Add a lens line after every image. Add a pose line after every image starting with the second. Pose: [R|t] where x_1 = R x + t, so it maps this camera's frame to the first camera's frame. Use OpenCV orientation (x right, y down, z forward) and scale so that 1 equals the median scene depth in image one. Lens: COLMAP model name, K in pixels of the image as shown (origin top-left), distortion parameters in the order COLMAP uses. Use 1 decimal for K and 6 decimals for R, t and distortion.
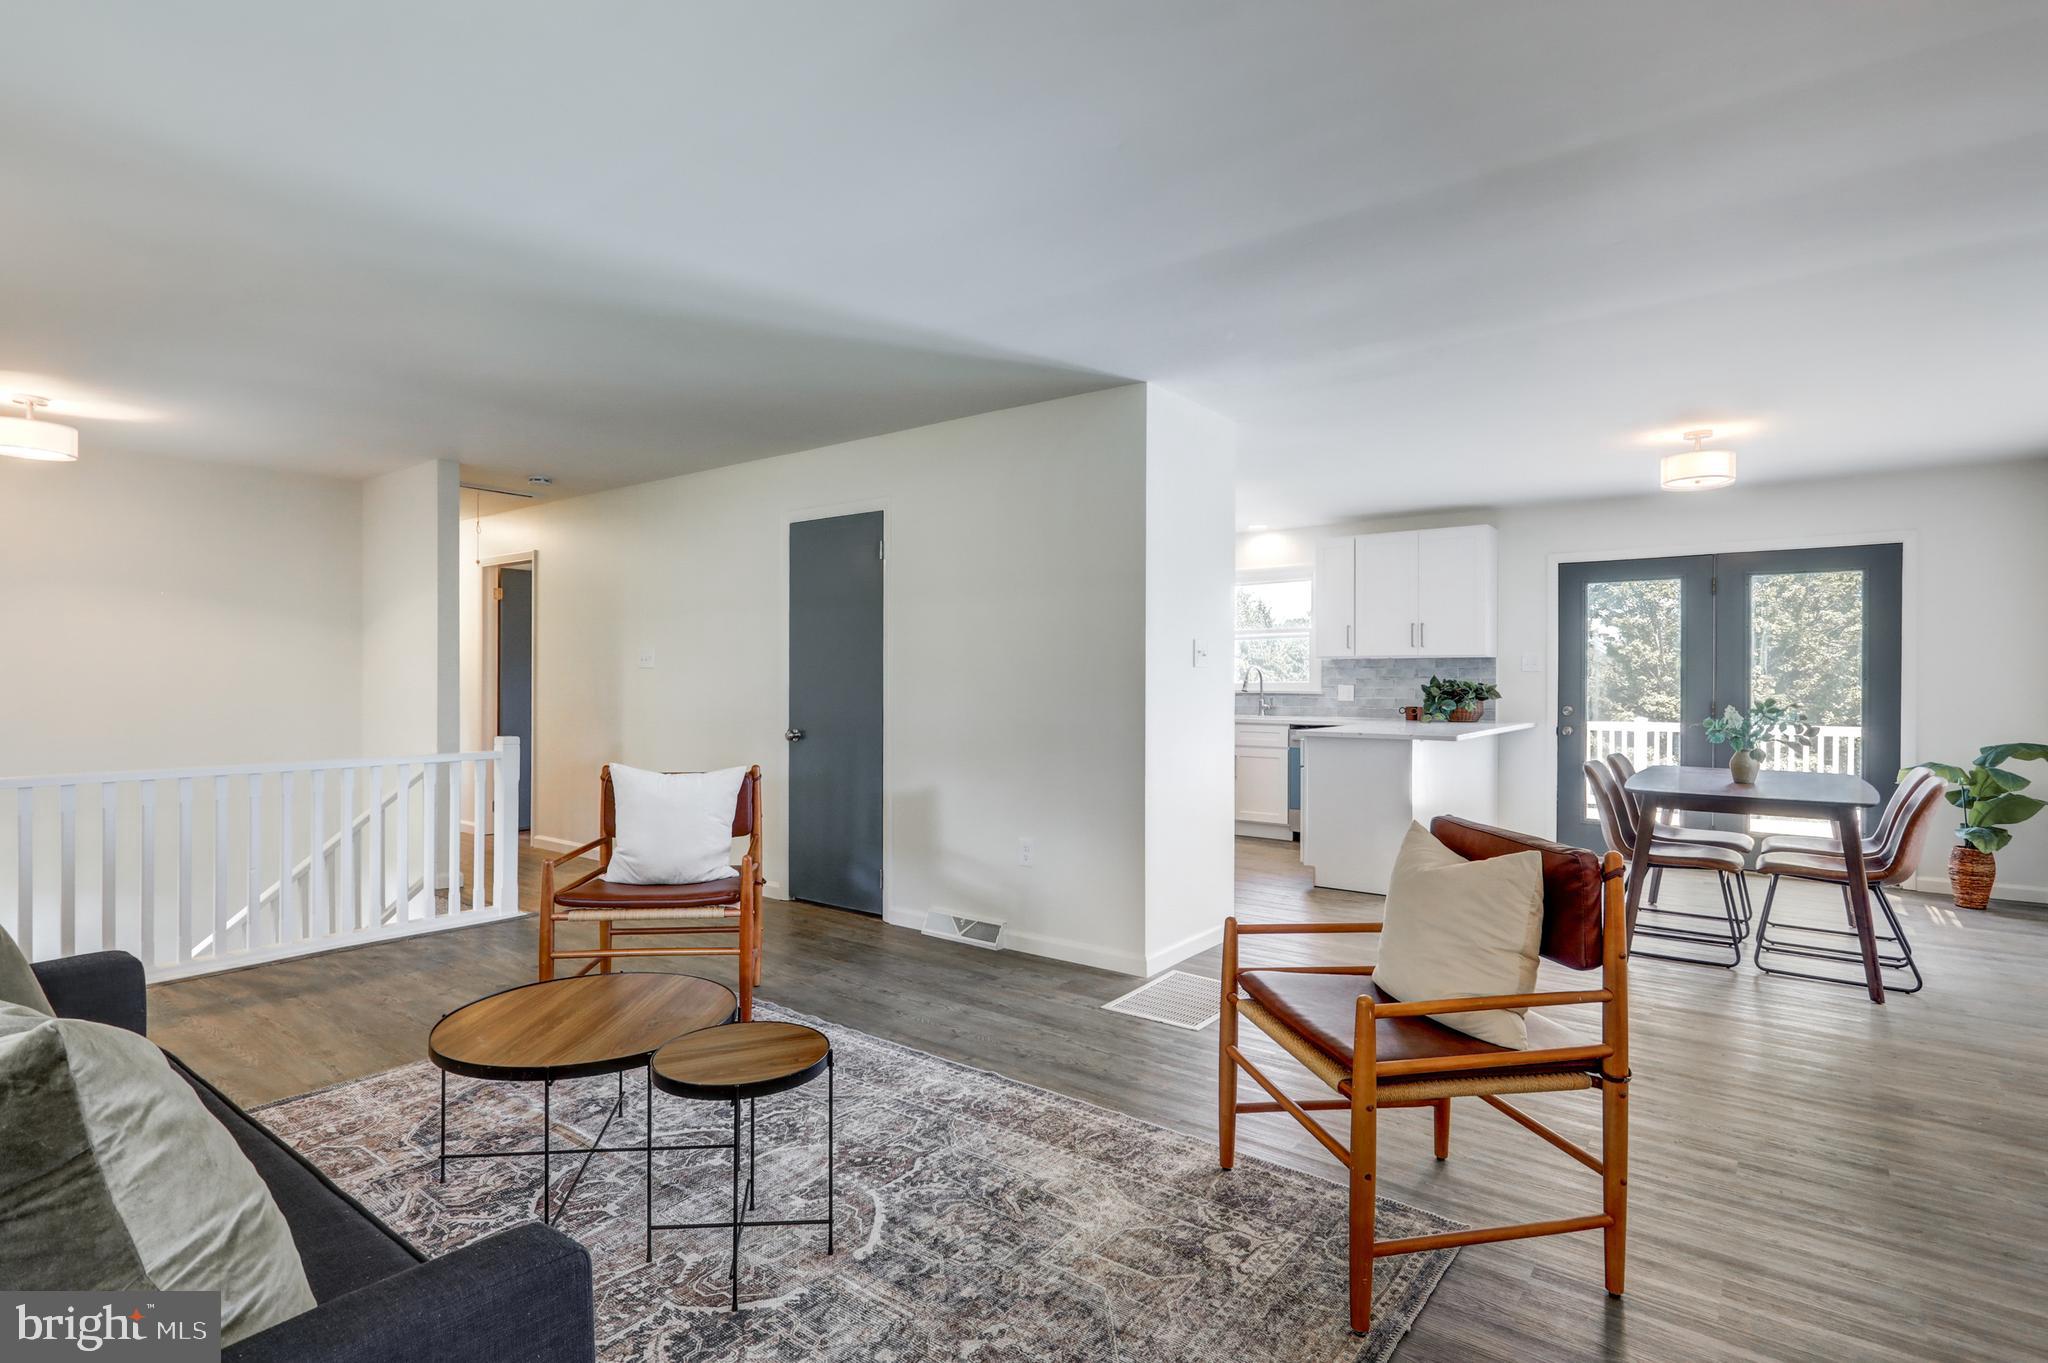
lens RADIAL K [[1000.0, 0, 1021.0], [0, 1000.0, 676.8], [0, 0, 1]] dist [-0.007048, 0.001739]
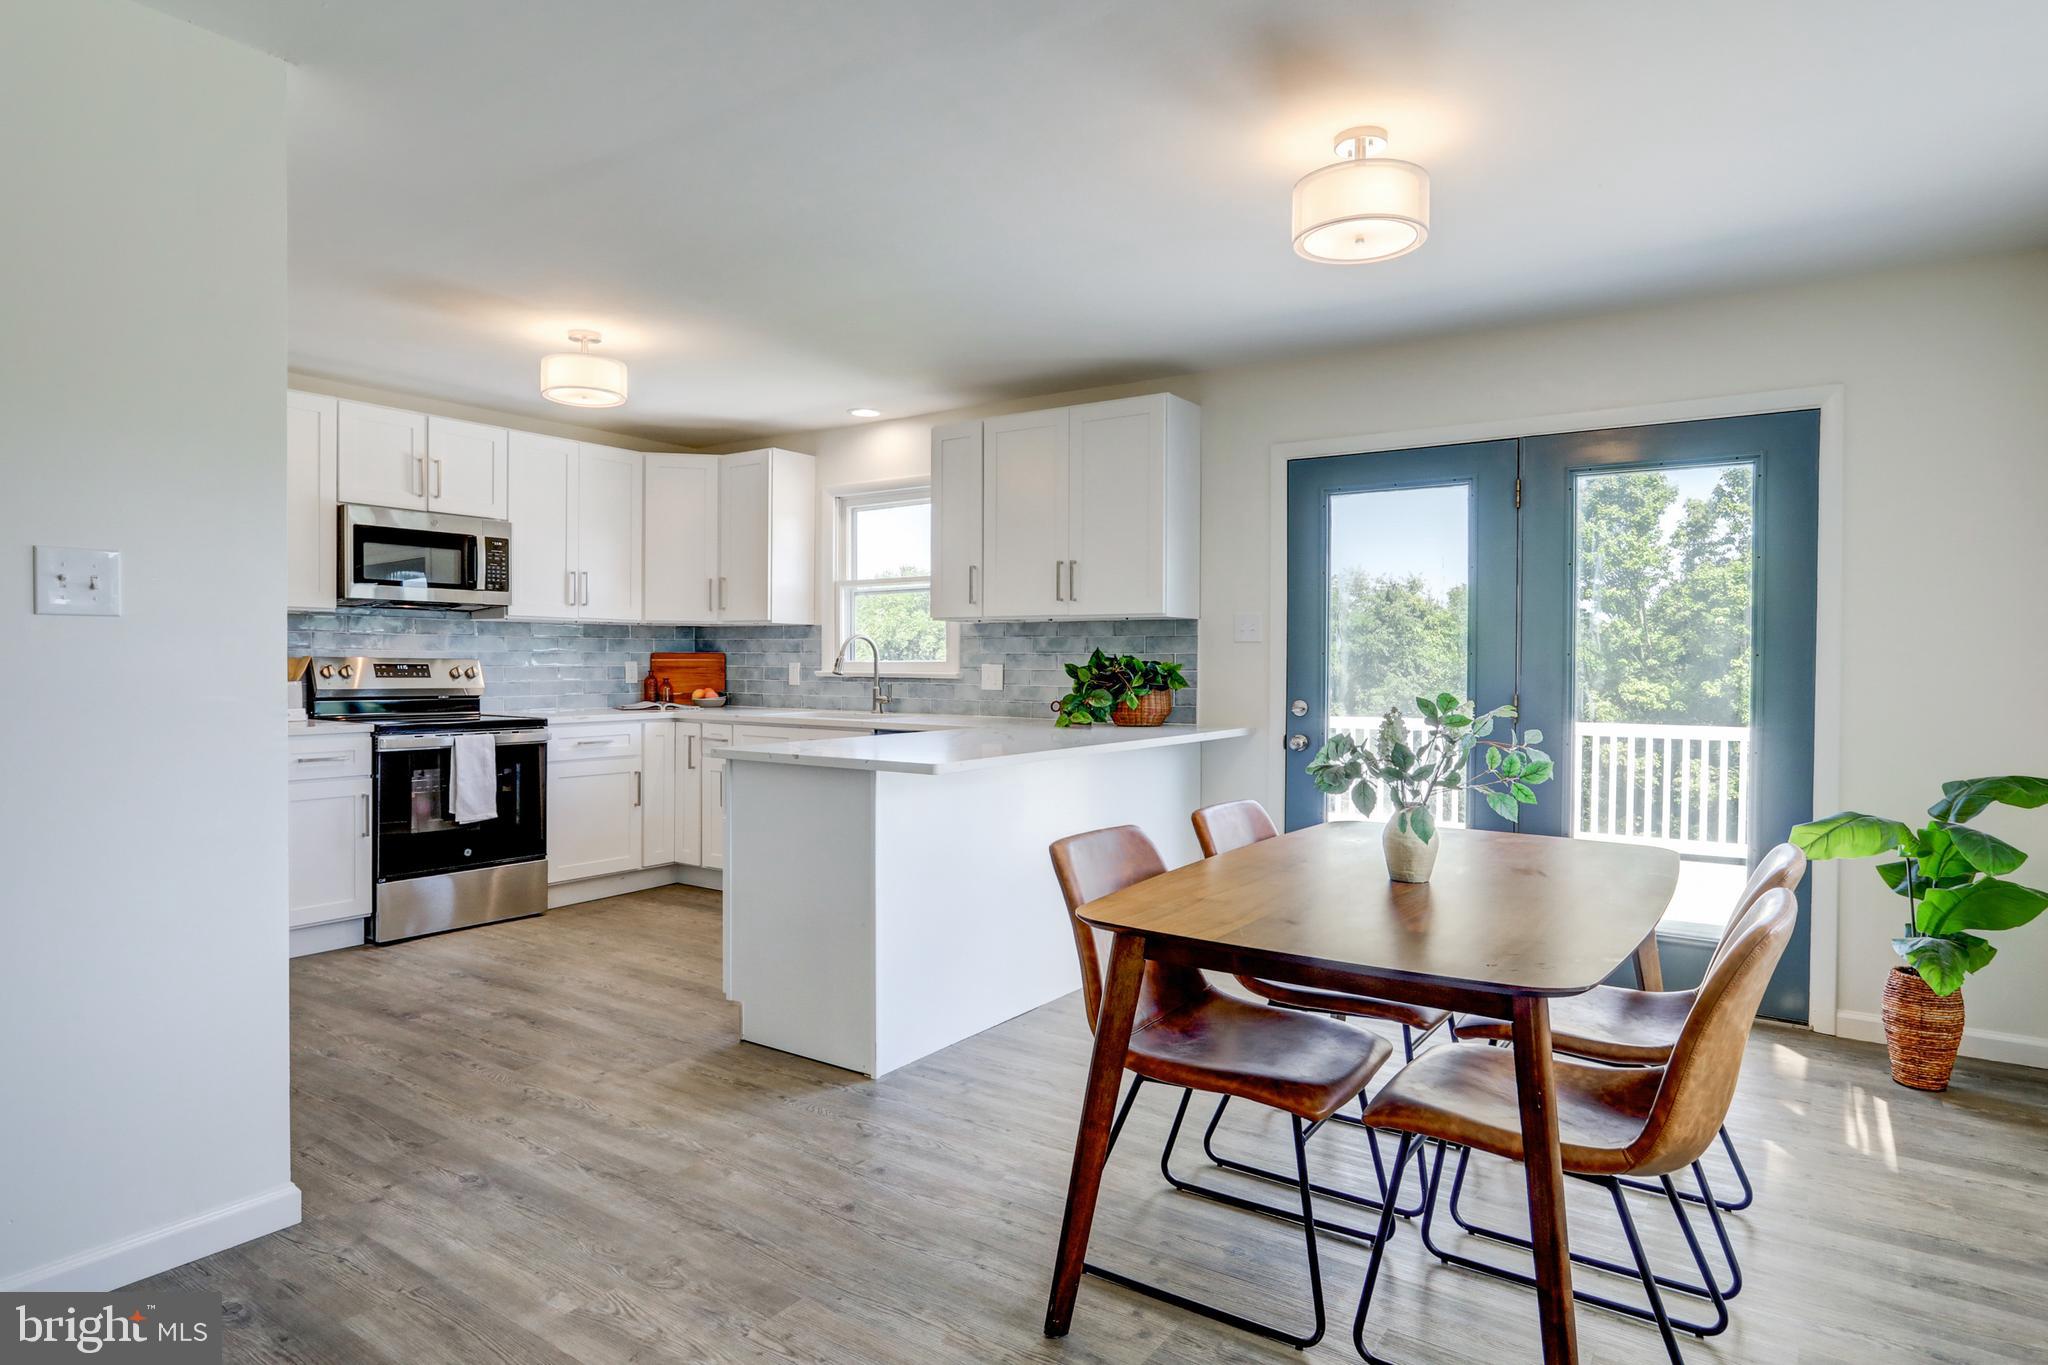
lens RADIAL K [[1148.6, 0, 1031.2], [0, 1148.6, 671.0], [0, 0, 1]] dist [0.003347, 0.000900]
pose [[0.998132, 0.003497, 0.060998, 0.347724], [-0.004170, 0.999932, 0.010919, 0.005121], [-0.060956, -0.011153, 0.998078, 0.328330]]
